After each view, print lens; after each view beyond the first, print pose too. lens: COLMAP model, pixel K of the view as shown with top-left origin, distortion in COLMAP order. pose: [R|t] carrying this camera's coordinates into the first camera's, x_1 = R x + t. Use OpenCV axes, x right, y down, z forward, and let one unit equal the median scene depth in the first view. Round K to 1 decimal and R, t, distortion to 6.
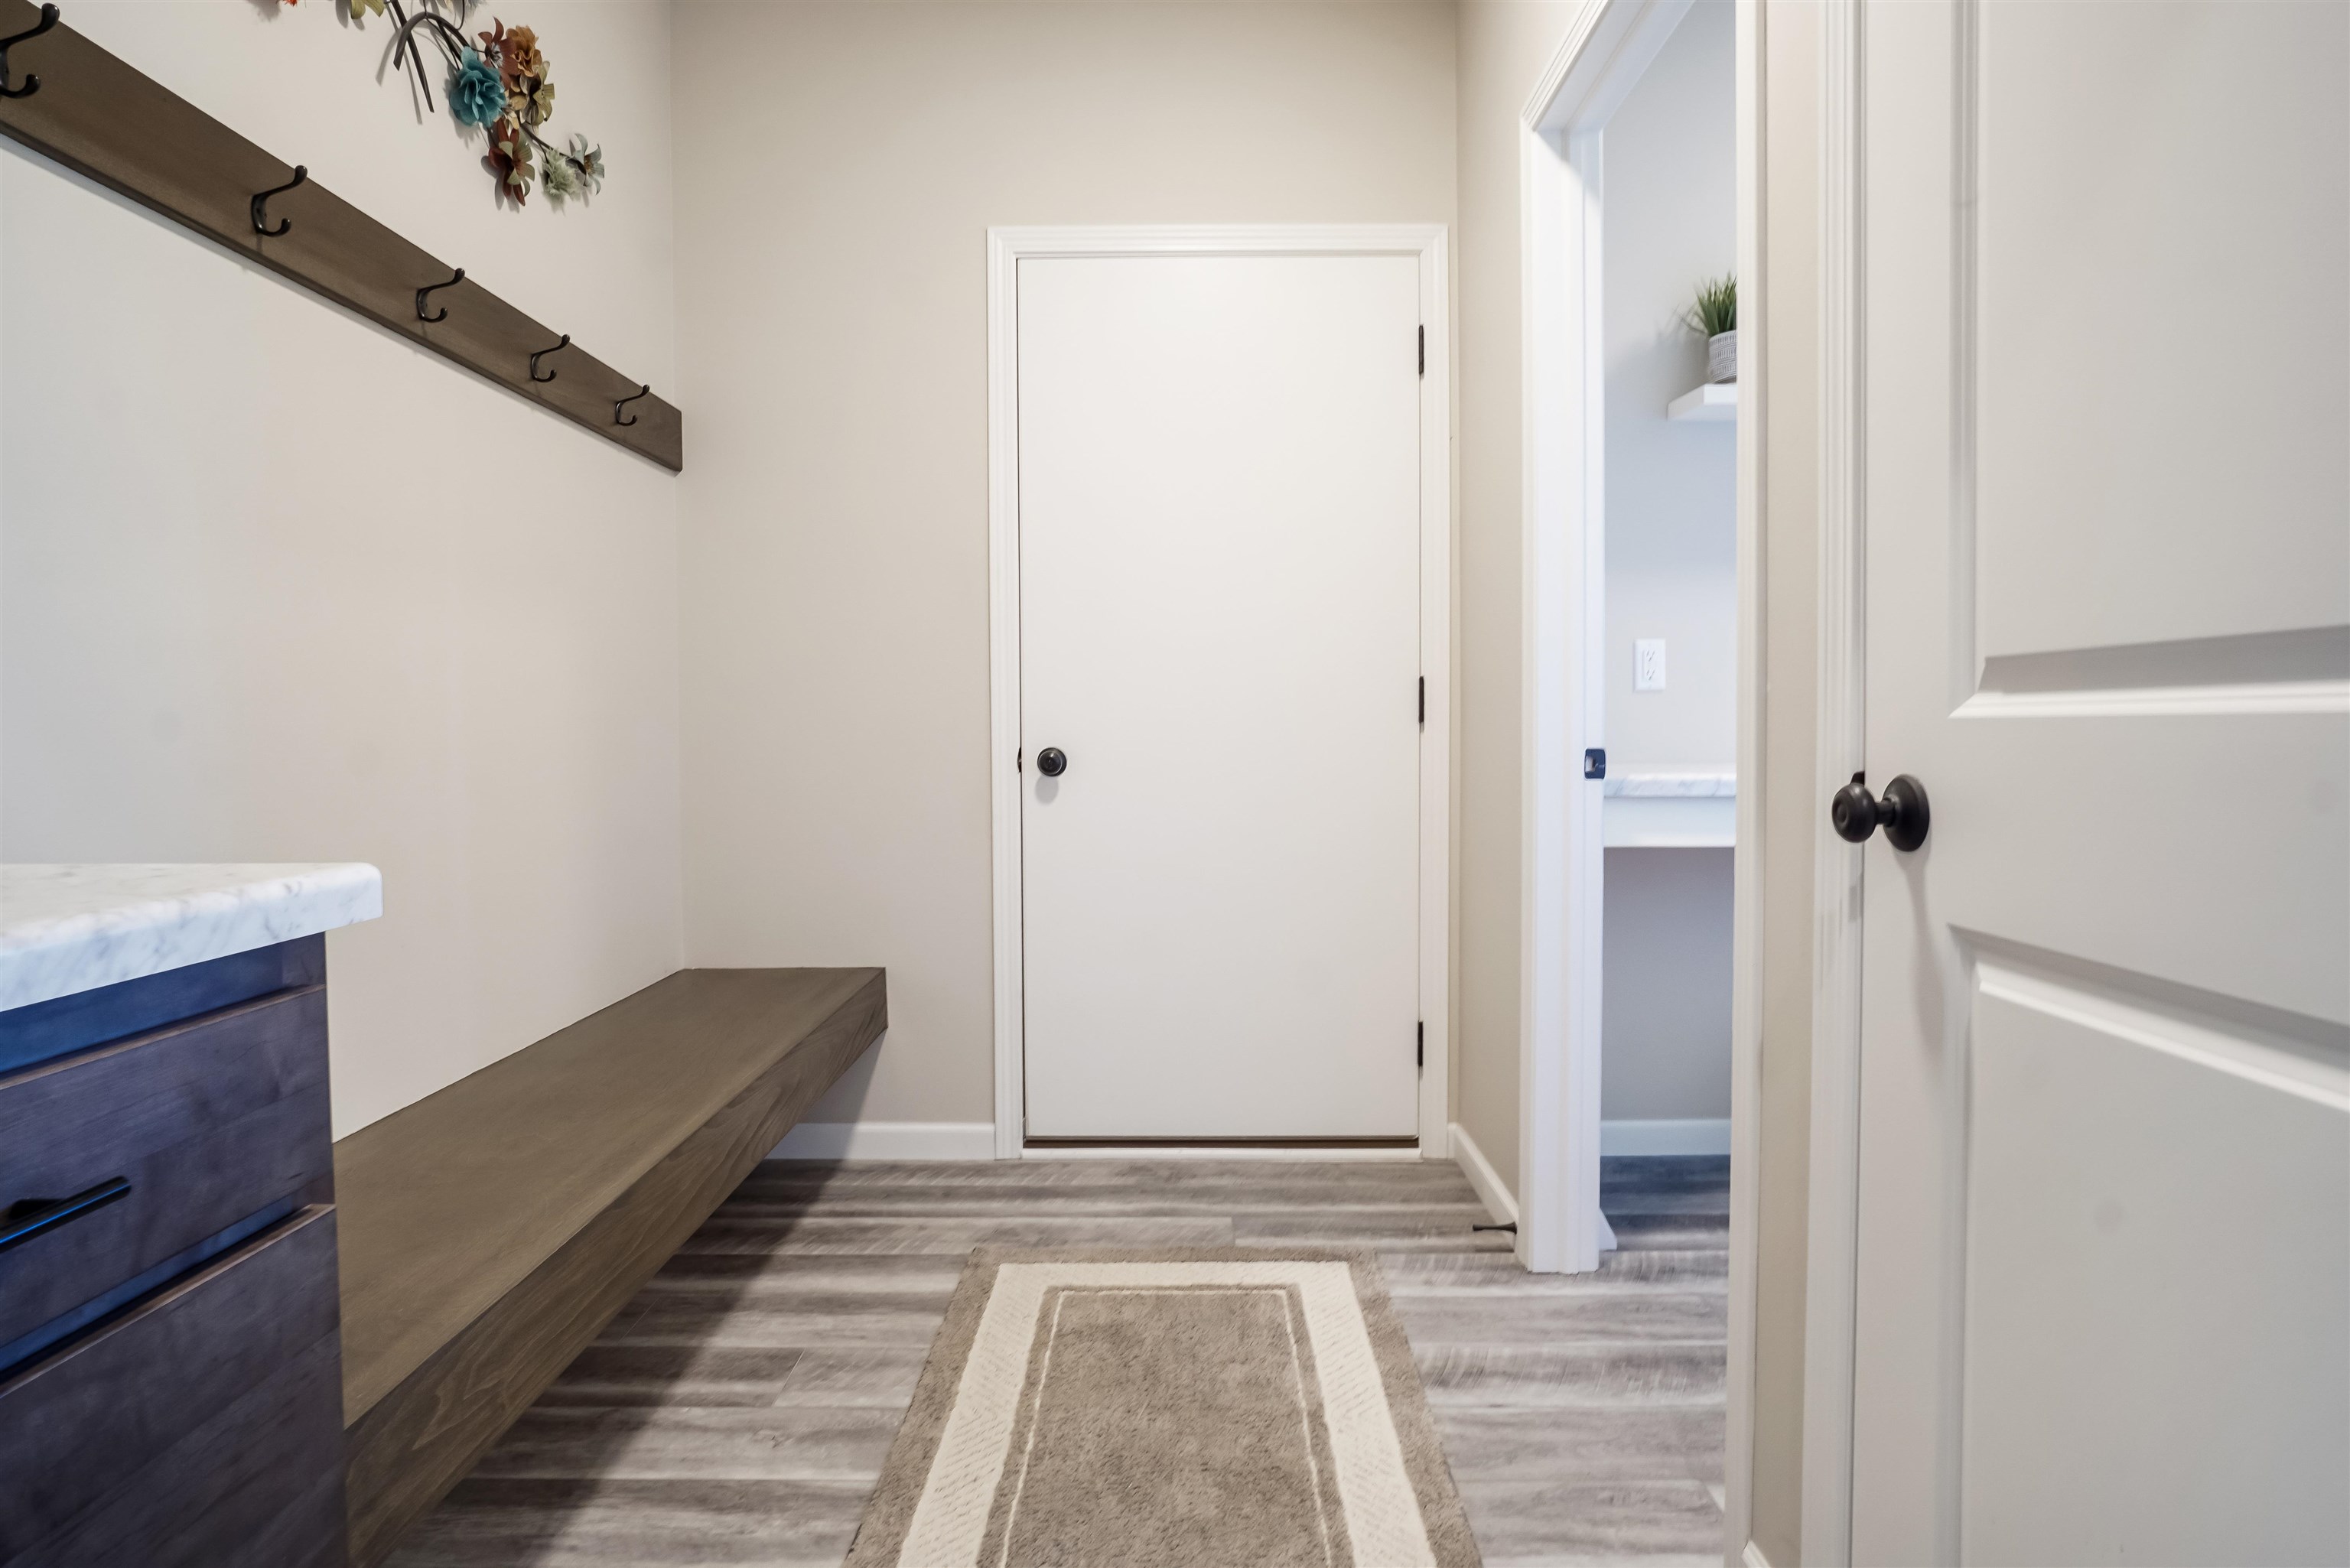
lens RADIAL K [[1240.0, 0, 1175.0], [0, 1240.0, 784.0], [0, 0, 1]] dist [0.001111, 0.000246]
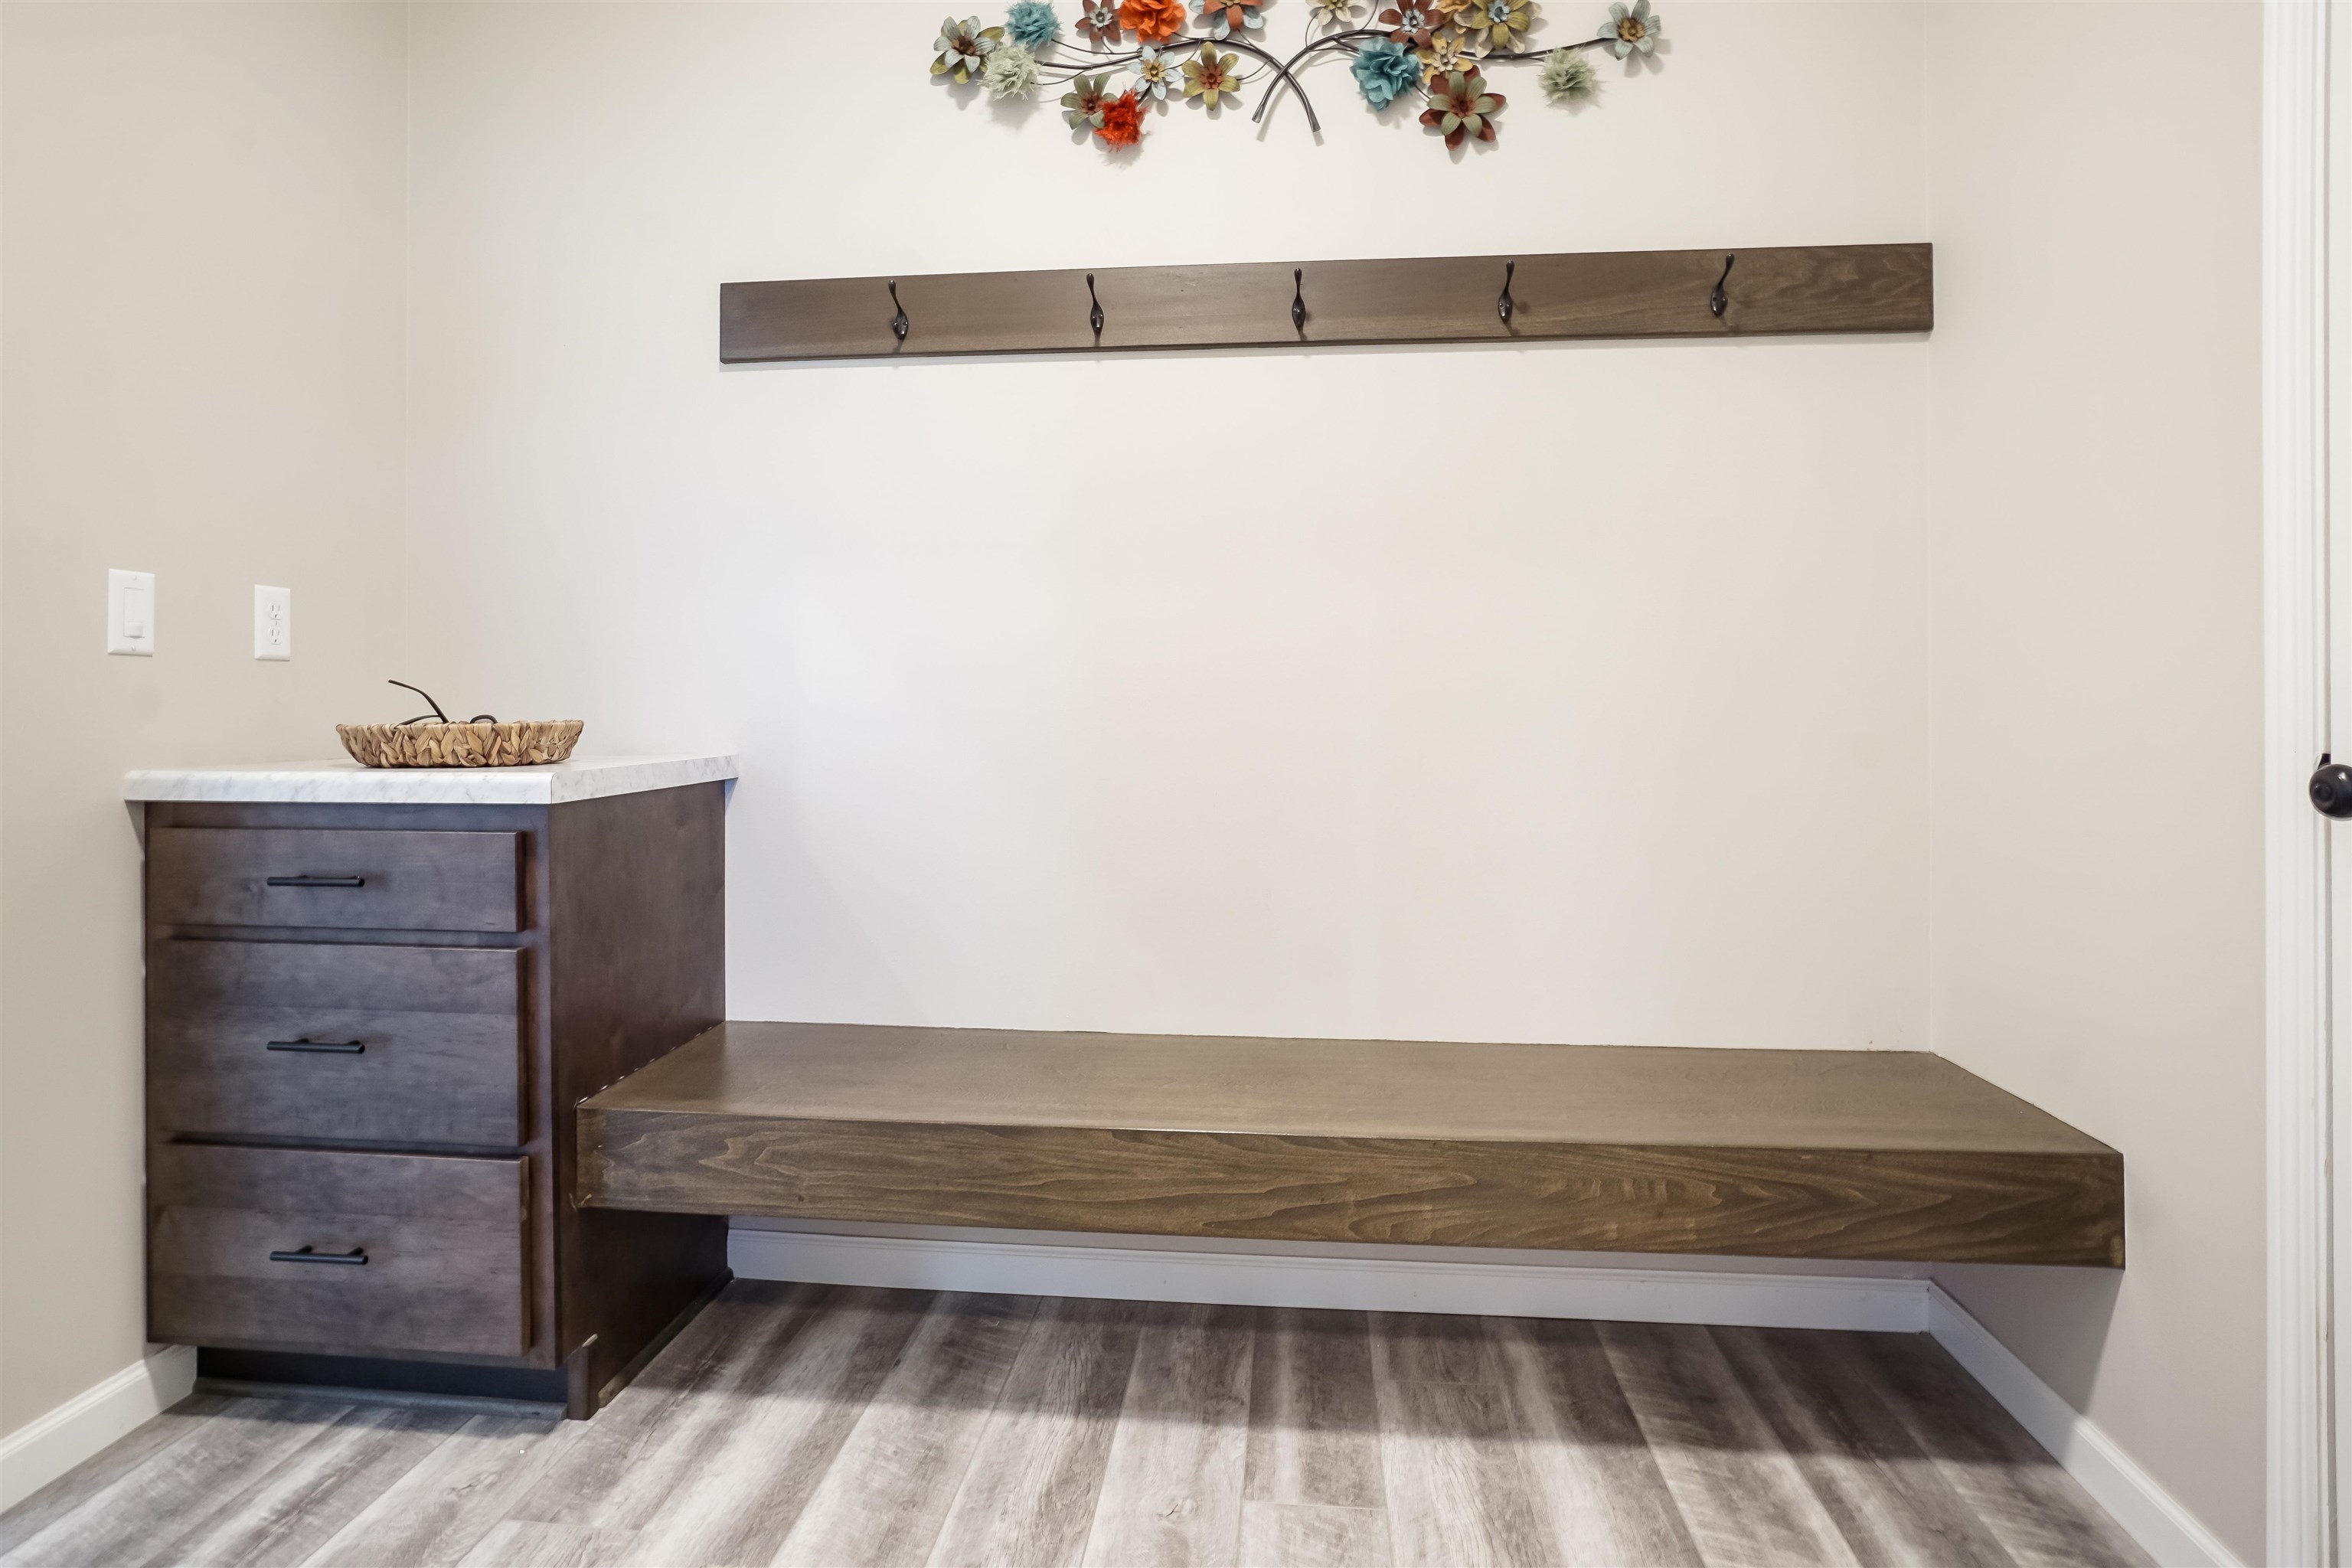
lens RADIAL K [[1311.8, 0, 1170.0], [0, 1311.8, 697.4], [0, 0, 1]] dist [-0.029421, 0.000751]
pose [[-0.097713, 0.006365, -0.995194, 0.556850], [-0.047259, 0.998822, 0.011028, -0.052792], [0.994092, 0.048109, -0.097297, 1.012516]]
